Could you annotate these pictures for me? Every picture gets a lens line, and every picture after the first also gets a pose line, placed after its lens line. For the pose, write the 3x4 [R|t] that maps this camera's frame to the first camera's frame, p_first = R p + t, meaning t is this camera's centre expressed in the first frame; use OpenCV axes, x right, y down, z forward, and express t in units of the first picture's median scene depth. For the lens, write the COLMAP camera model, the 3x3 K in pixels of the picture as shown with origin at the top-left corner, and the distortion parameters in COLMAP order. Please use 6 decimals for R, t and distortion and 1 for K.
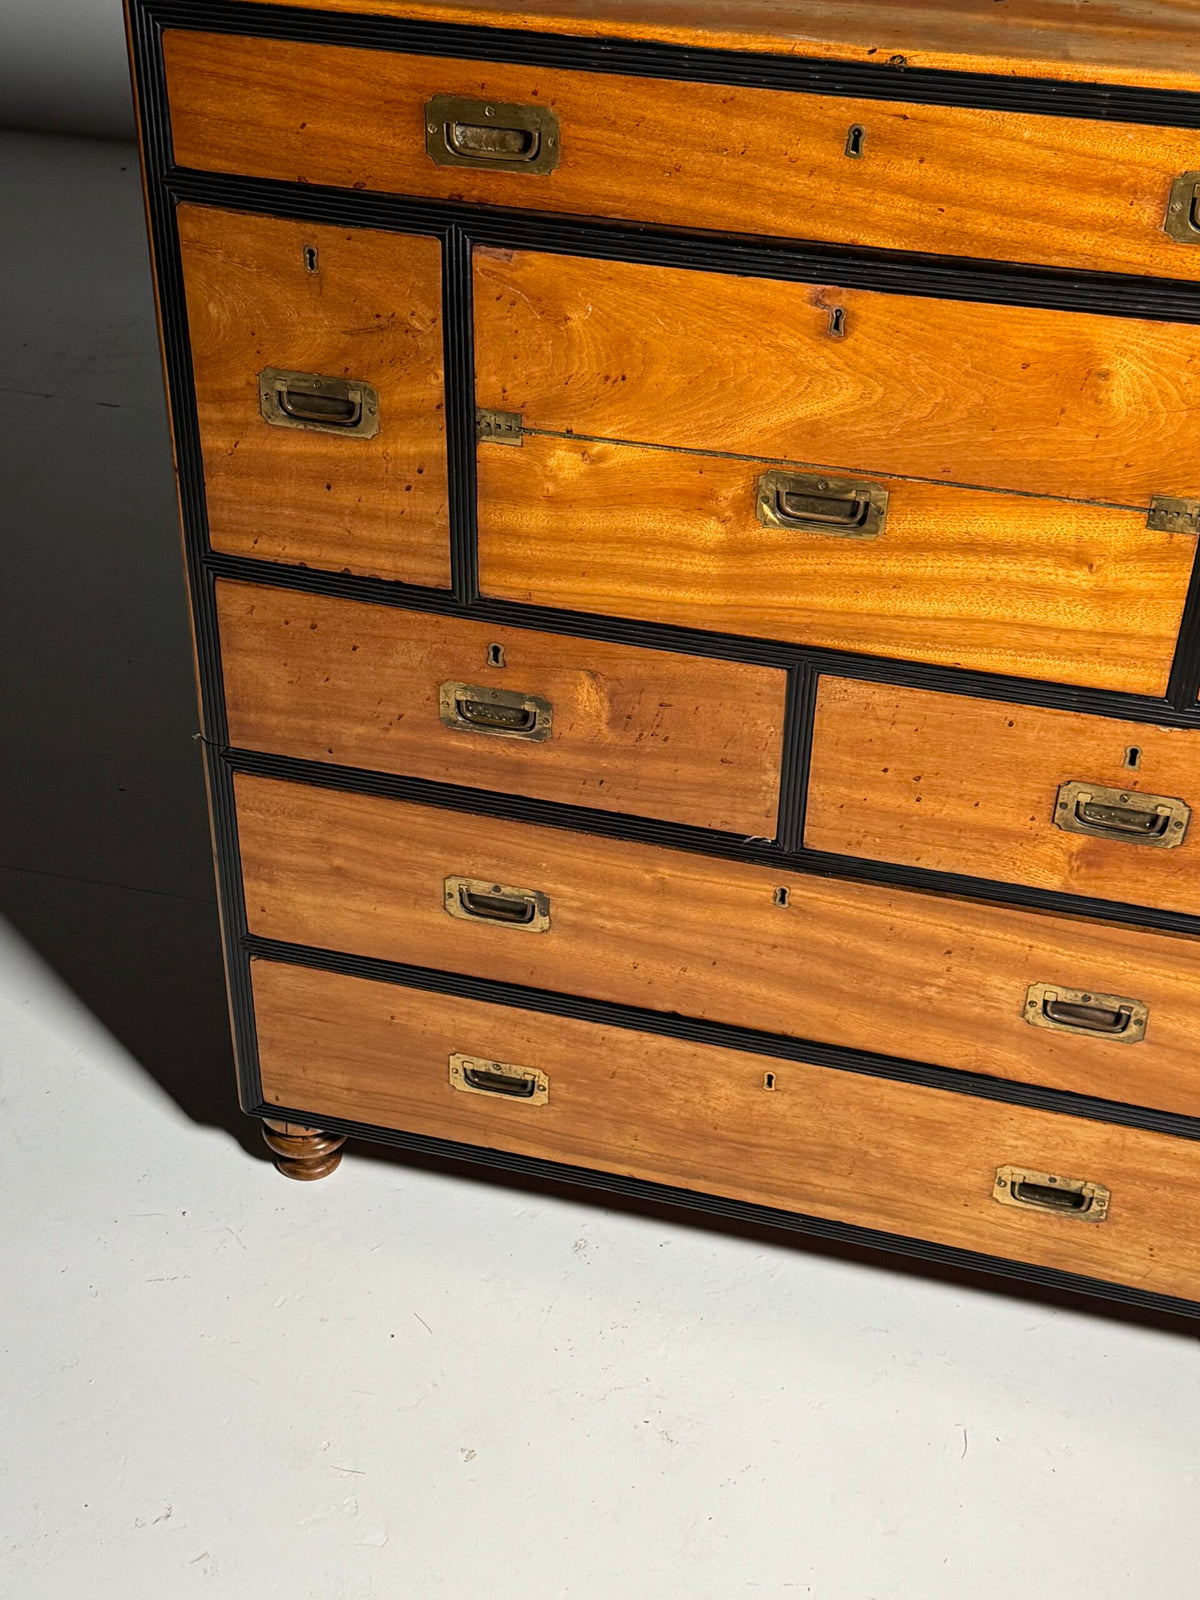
lens RADIAL K [[2112.2, 0, 600.0], [0, 2112.2, 800.0], [0, 0, 1]] dist [0.184607, -0.357838]
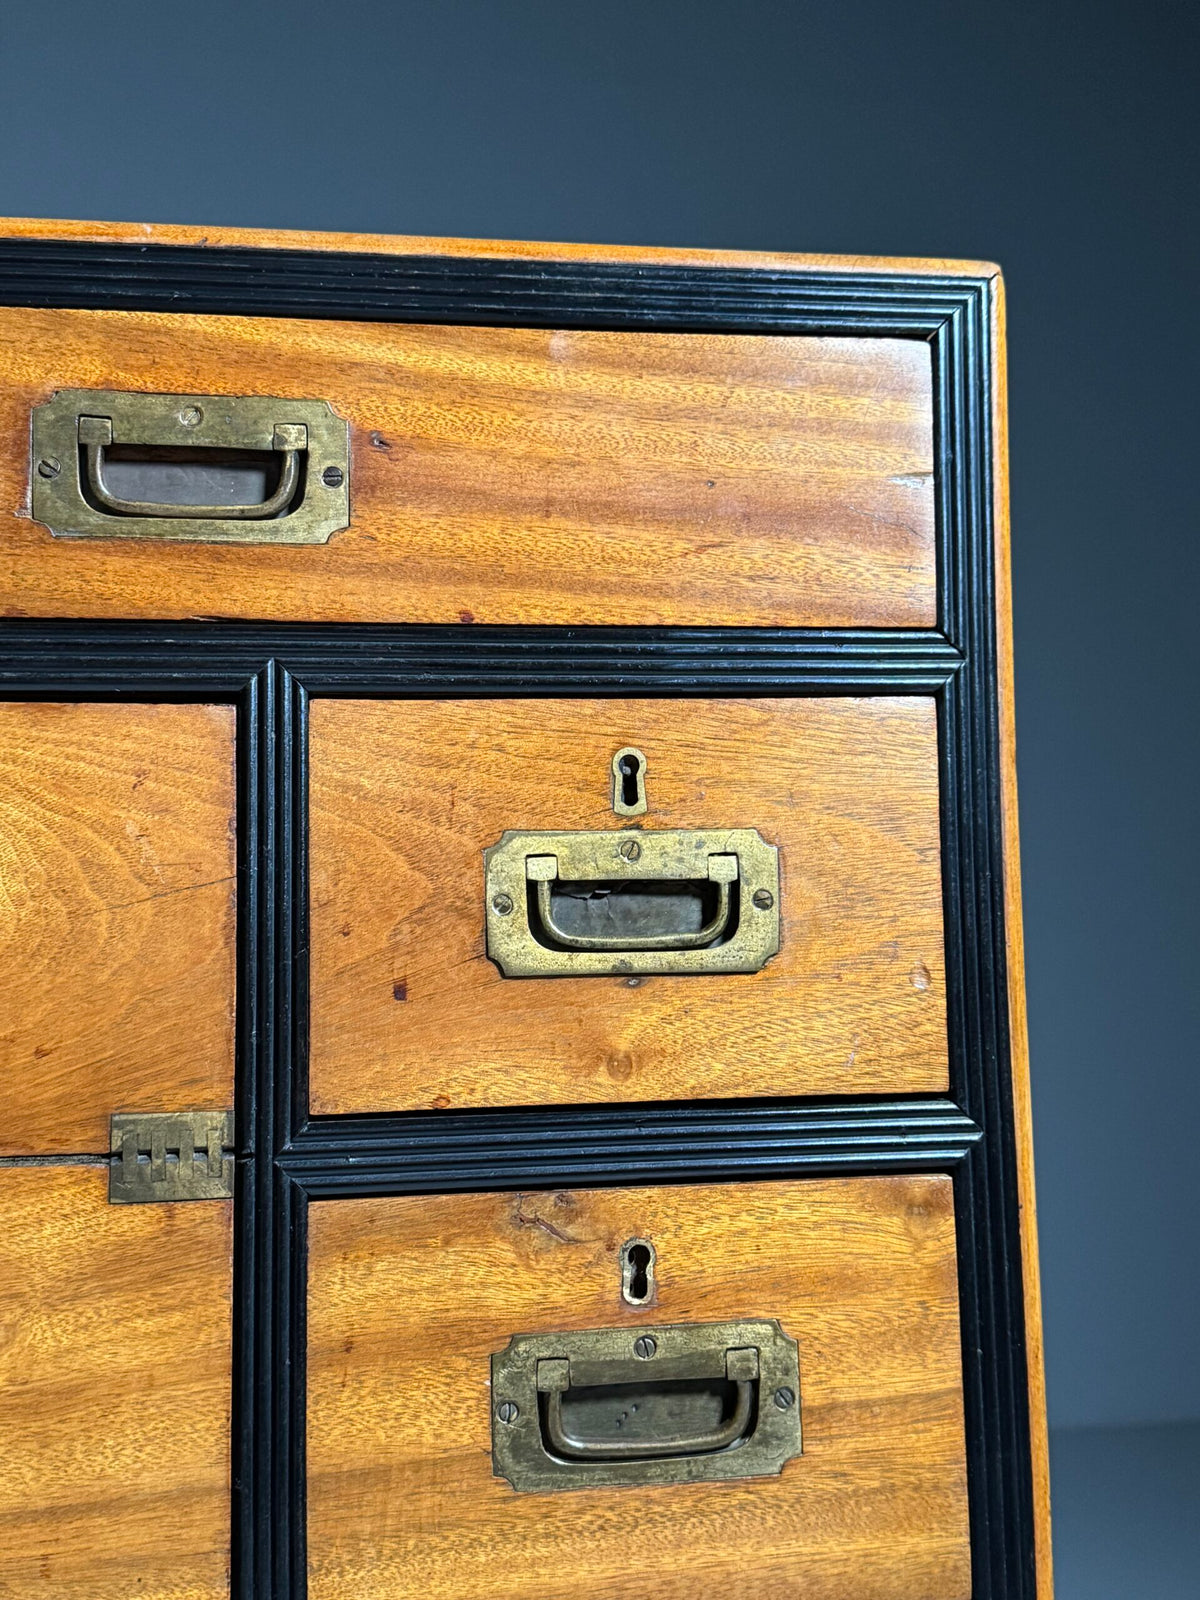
lens RADIAL K [[1858.1, 0, 600.0], [0, 1858.1, 800.0], [0, 0, 1]] dist [0.185390, -0.463897]
pose [[0.911298, 0.001770, 0.411743, 0.180516], [0.262166, 0.768597, -0.583548, 0.051650], [-0.317497, 0.639731, 0.699957, 0.623761]]
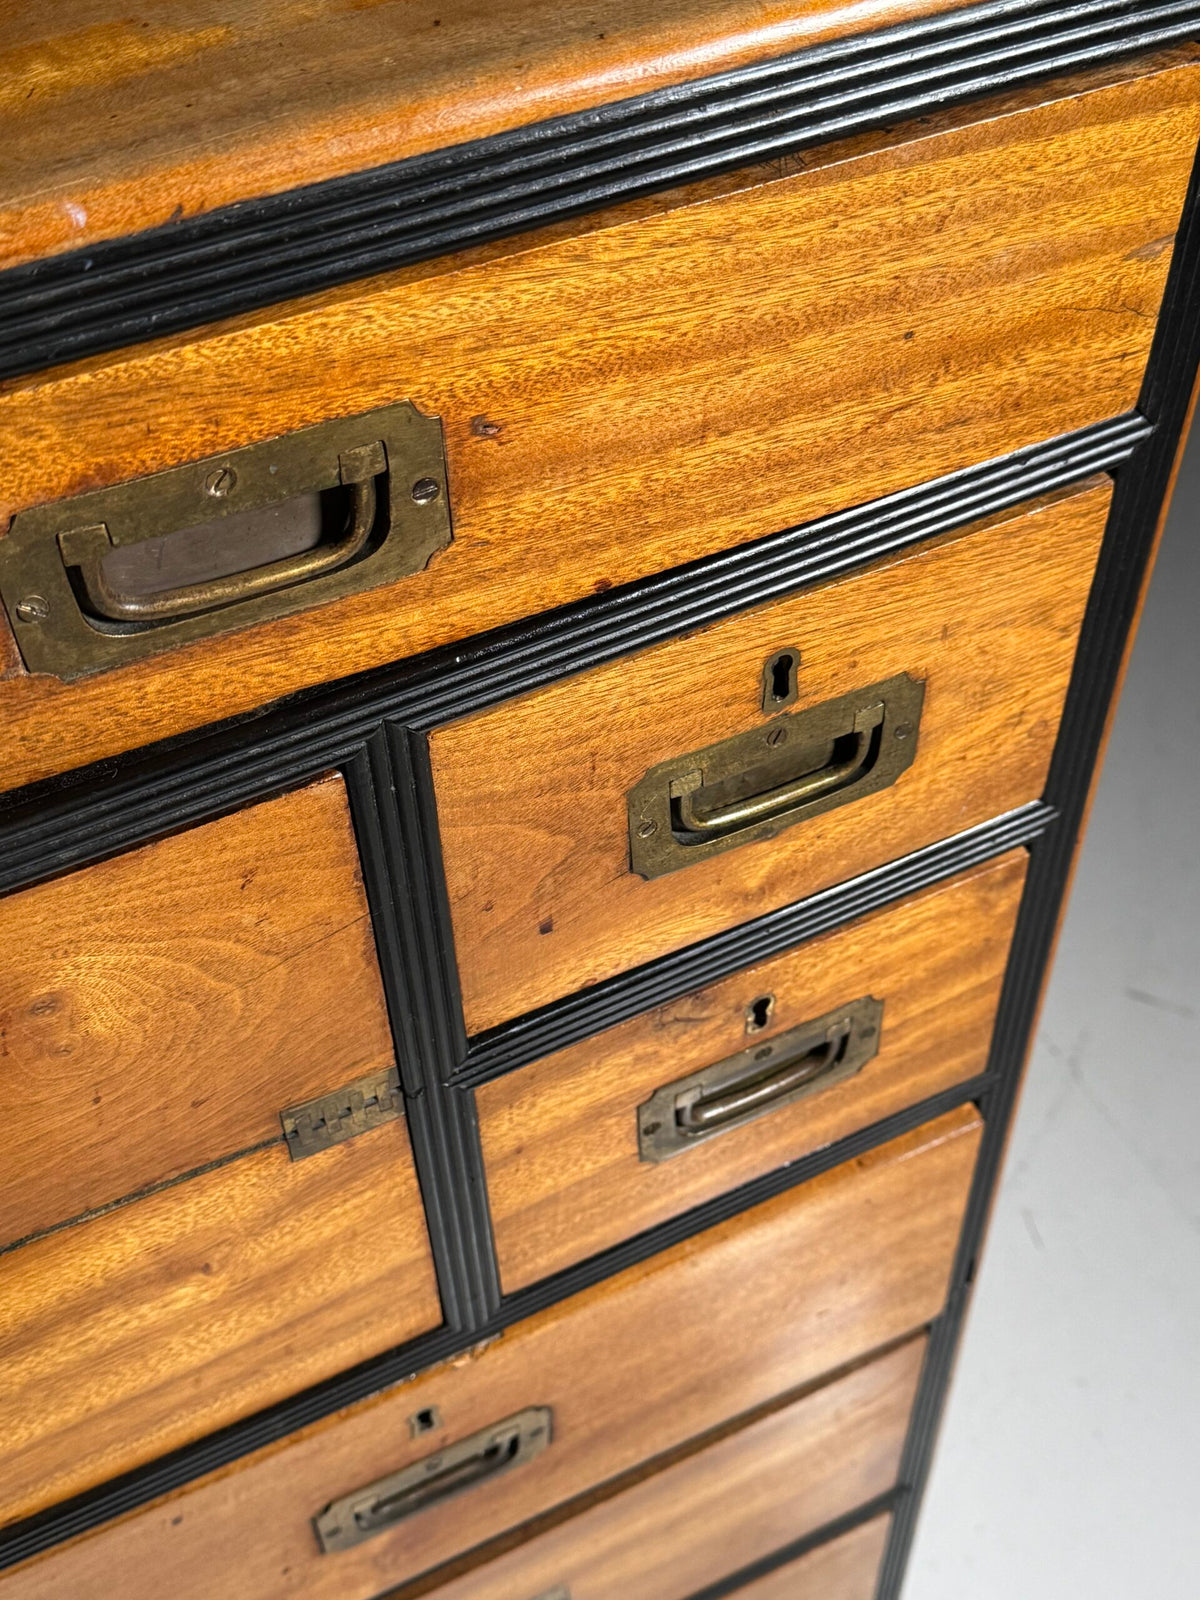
lens RADIAL K [[1858.1, 0, 600.0], [0, 1858.1, 800.0], [0, 0, 1]] dist [0.185390, -0.463897]
pose [[0.745254, -0.519402, 0.418113, 0.174211], [0.410537, 0.851545, 0.326084, -0.268270], [-0.525410, -0.071365, 0.847851, 0.628003]]
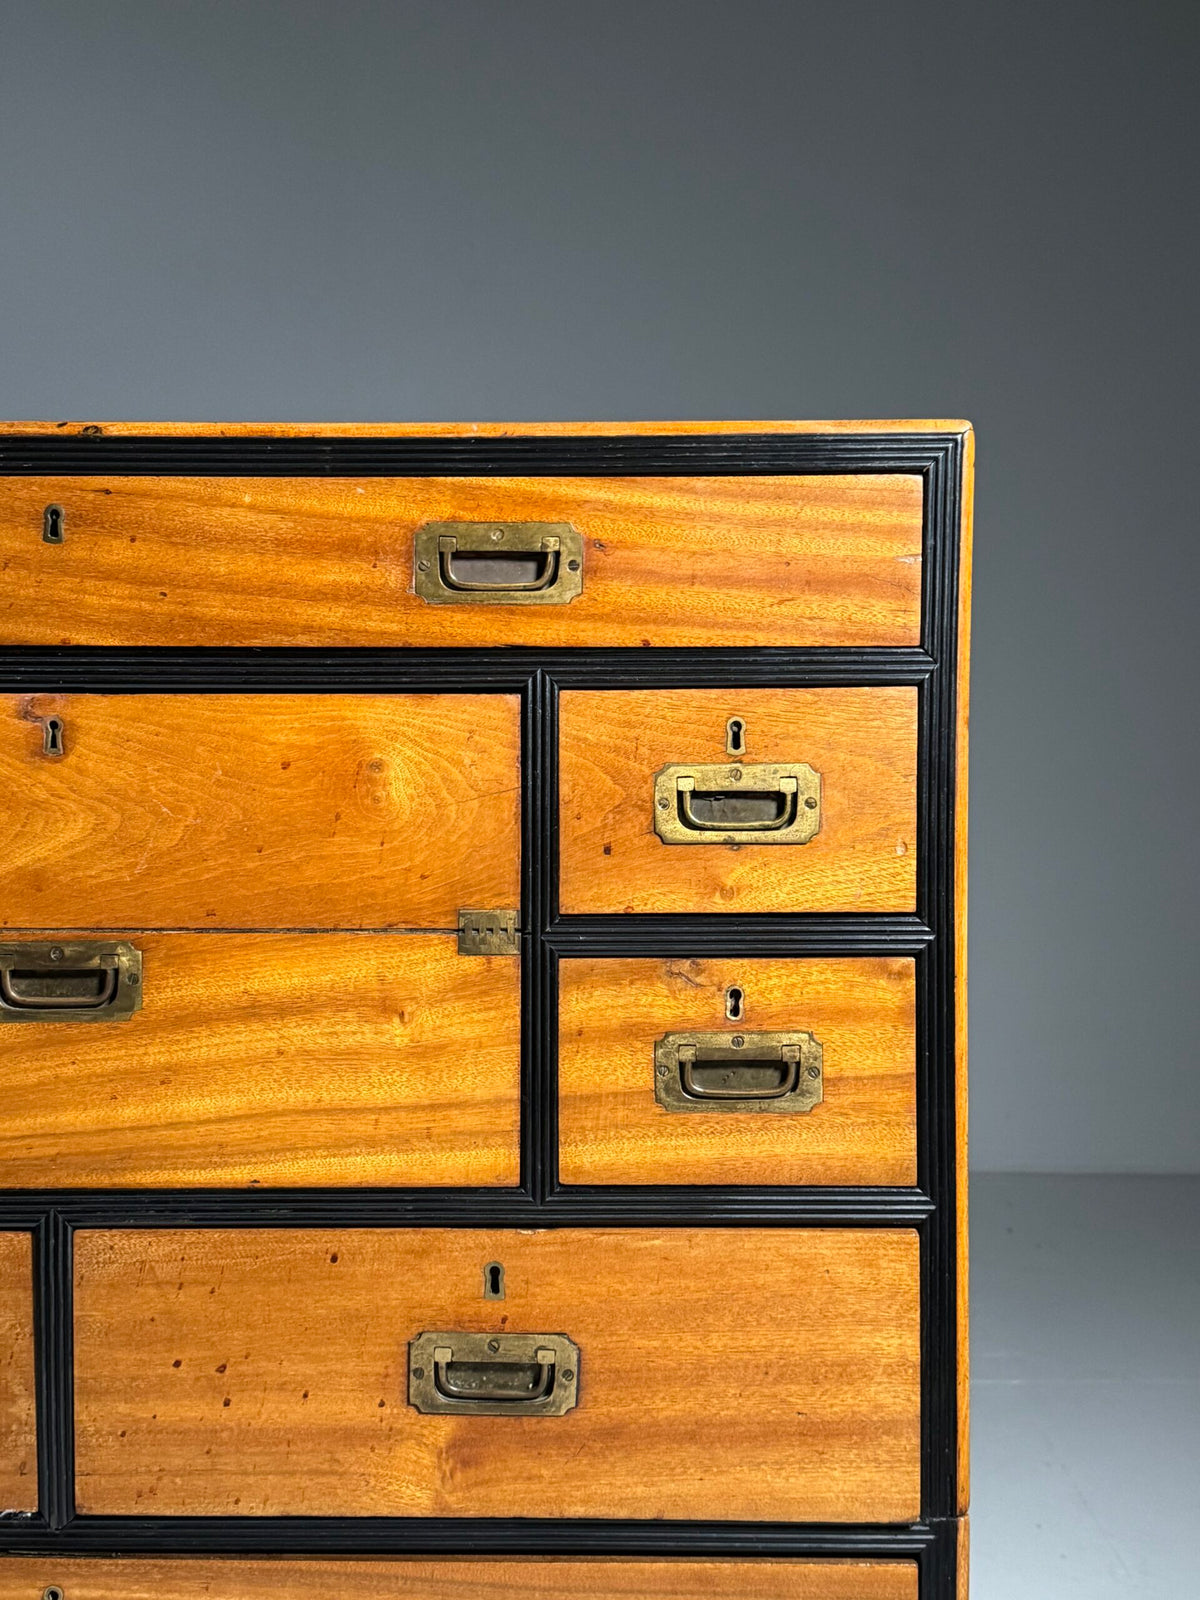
lens RADIAL K [[1858.1, 0, 600.0], [0, 1858.1, 800.0], [0, 0, 1]] dist [0.185390, -0.463897]
pose [[0.969930, -0.027231, 0.241856, 0.130092], [0.153461, 0.839716, -0.520890, 0.192666], [-0.188906, 0.542342, 0.818645, 0.354442]]
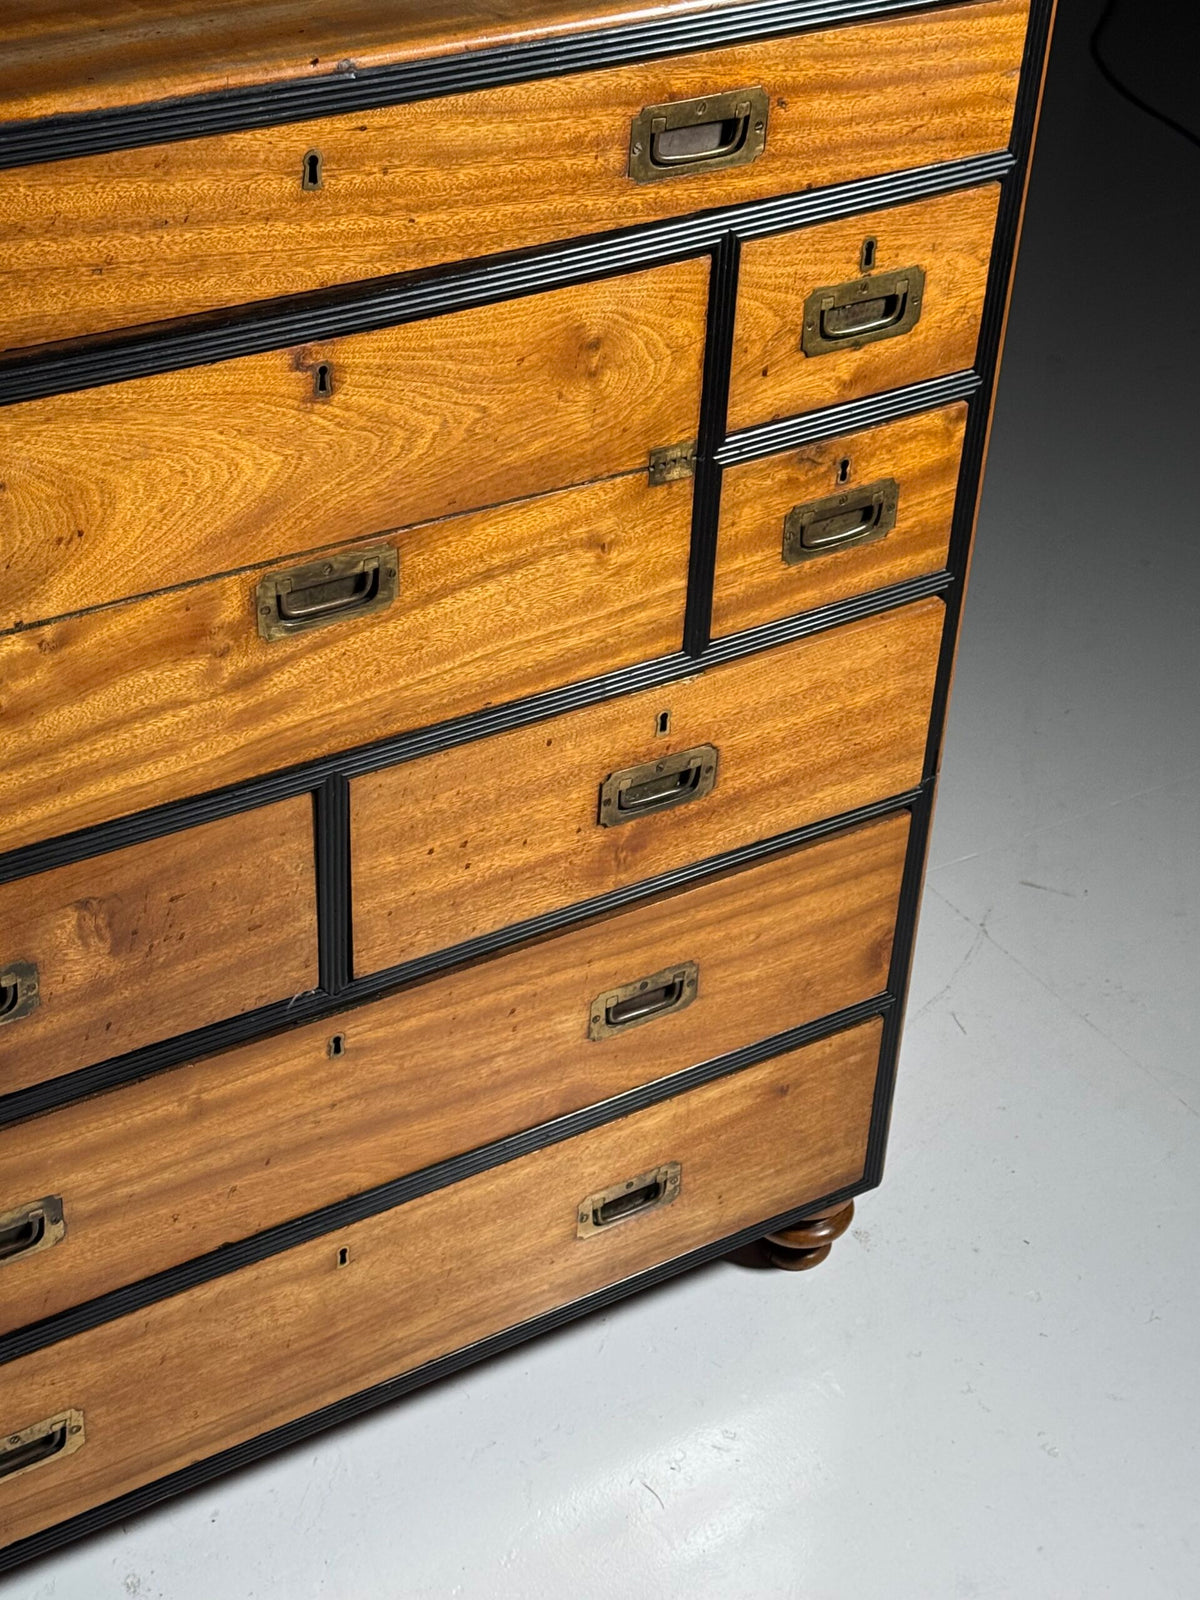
lens RADIAL K [[2551.4, 0, 599.1], [0, 2551.4, 833.6], [0, 0, 1]] dist [0.160159, -0.087972]
pose [[0.680415, -0.423286, 0.598218, -0.451871], [0.390470, 0.900193, 0.192835, -0.201846], [-0.620136, 0.102379, 0.777785, 0.167607]]
